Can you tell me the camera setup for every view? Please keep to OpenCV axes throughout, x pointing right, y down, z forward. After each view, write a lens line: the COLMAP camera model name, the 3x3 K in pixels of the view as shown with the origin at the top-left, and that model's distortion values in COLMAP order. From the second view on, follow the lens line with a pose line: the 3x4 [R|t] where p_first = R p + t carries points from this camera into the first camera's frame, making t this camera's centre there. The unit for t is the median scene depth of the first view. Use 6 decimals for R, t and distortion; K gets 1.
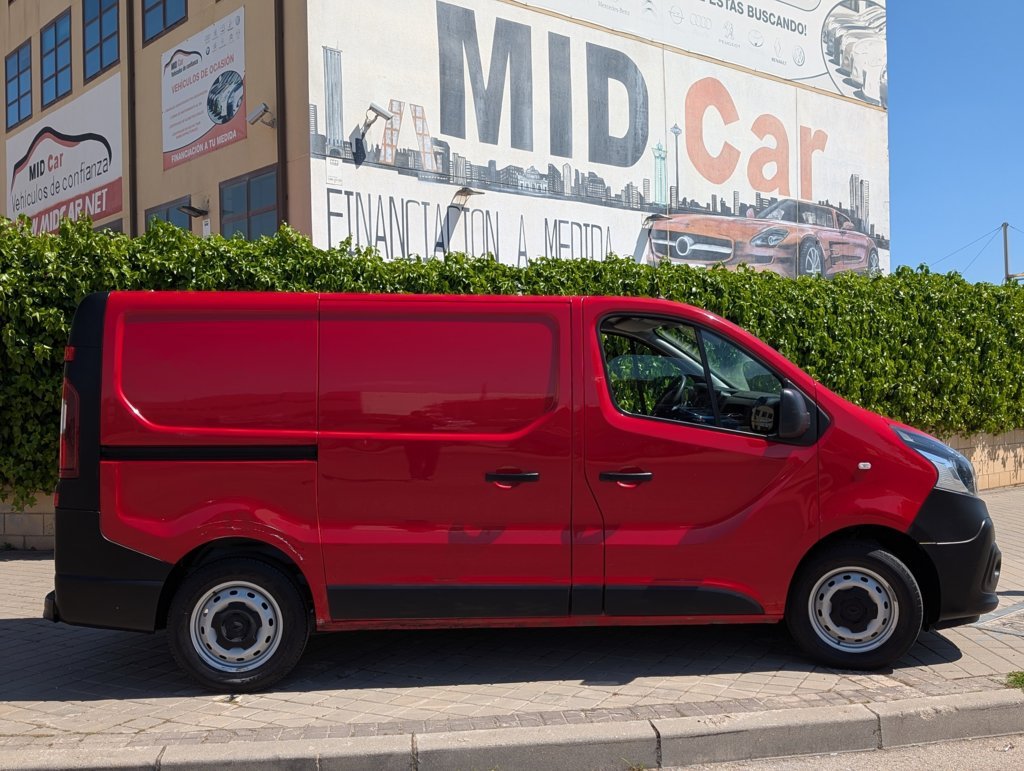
lens RADIAL K [[1110.7, 0, 512.0], [0, 1110.7, 385.5], [0, 0, 1]] dist [0.087057, -0.190670]
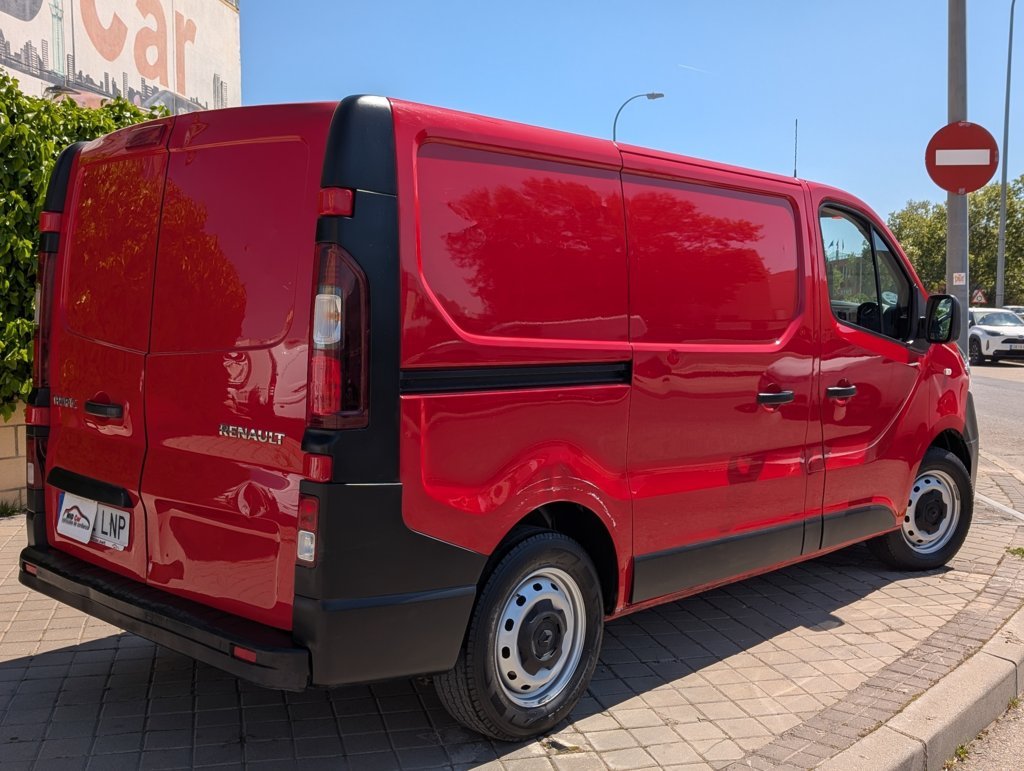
lens RADIAL K [[1110.7, 0, 512.0], [0, 1110.7, 385.5], [0, 0, 1]] dist [0.087057, -0.190670]
pose [[0.735958, -0.032752, 0.676235, -0.668997], [-0.017478, 0.997577, 0.067338, 0.021943], [-0.676802, -0.061377, 0.733602, 0.513306]]
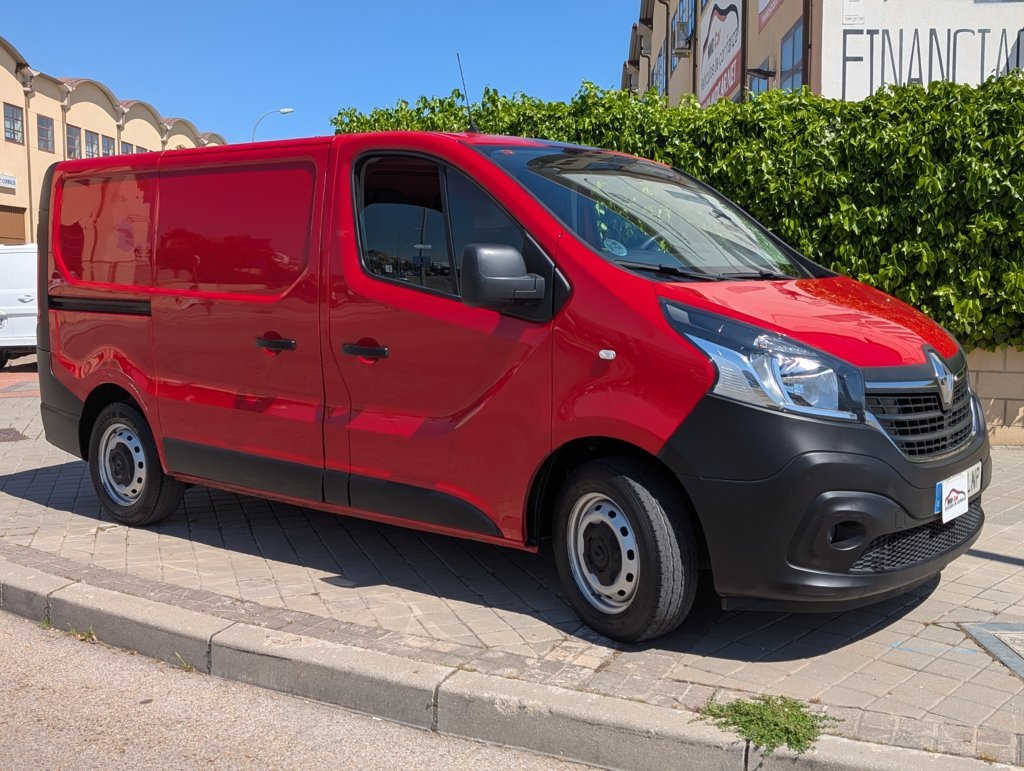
lens RADIAL K [[1101.8, 0, 512.0], [0, 1101.8, 385.5], [0, 0, 1]] dist [0.022879, -0.013836]
pose [[0.731140, 0.078527, -0.677693, 0.732019], [-0.002191, 0.993619, 0.112771, 0.013685], [0.682224, -0.080966, 0.726646, 0.457058]]
